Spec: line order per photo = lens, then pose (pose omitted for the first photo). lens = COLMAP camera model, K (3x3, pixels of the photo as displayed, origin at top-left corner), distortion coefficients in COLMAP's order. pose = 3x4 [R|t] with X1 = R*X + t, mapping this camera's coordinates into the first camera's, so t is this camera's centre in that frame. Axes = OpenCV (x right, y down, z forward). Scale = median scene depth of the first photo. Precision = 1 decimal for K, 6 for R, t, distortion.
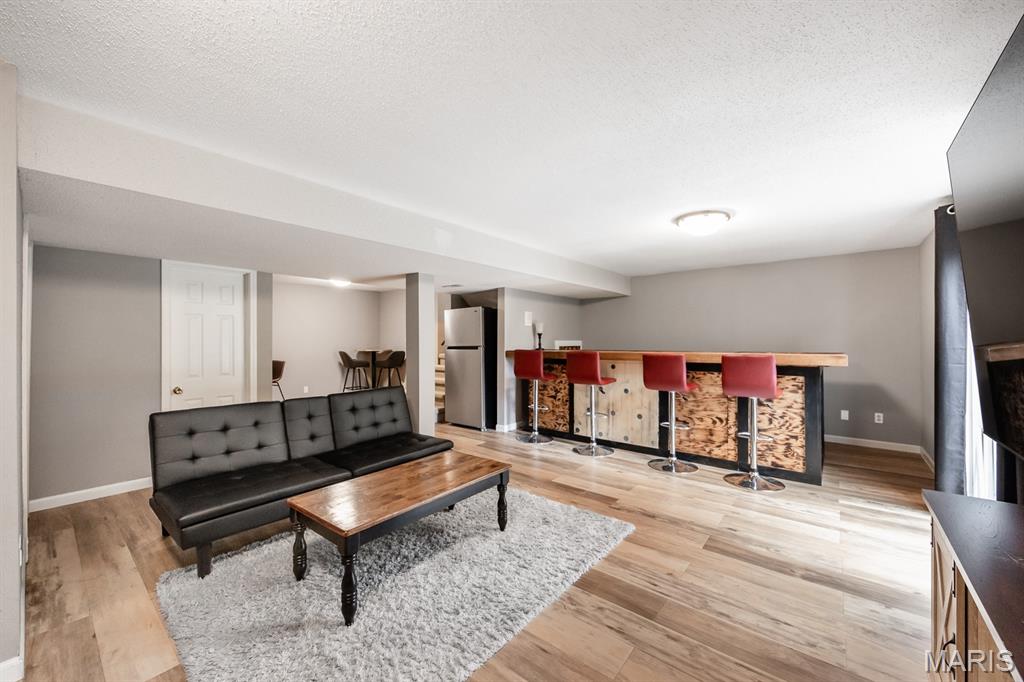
lens RADIAL K [[398.9, 0, 518.7], [0, 398.9, 340.7], [0, 0, 1]] dist [-0.008423, 0.003265]
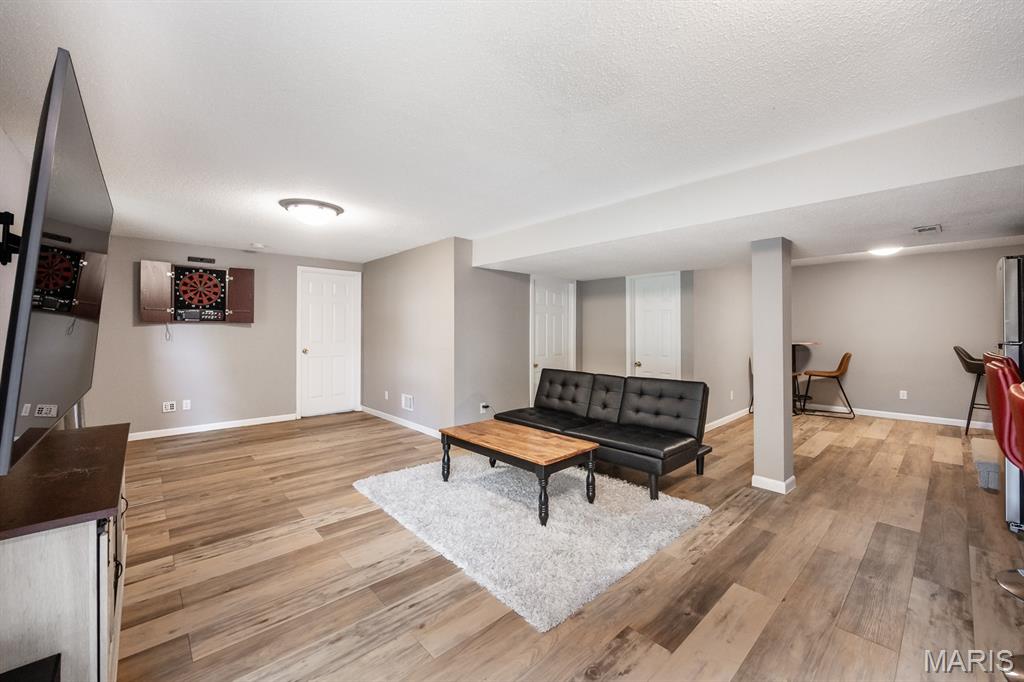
lens RADIAL K [[398.9, 0, 517.9], [0, 398.9, 332.9], [0, 0, 1]] dist [-0.008423, 0.003265]
pose [[-0.132755, 0.019091, -0.990965, 1.145641], [0.003321, 0.999817, 0.018817, -0.025233], [0.991143, -0.000793, -0.132794, 1.302219]]
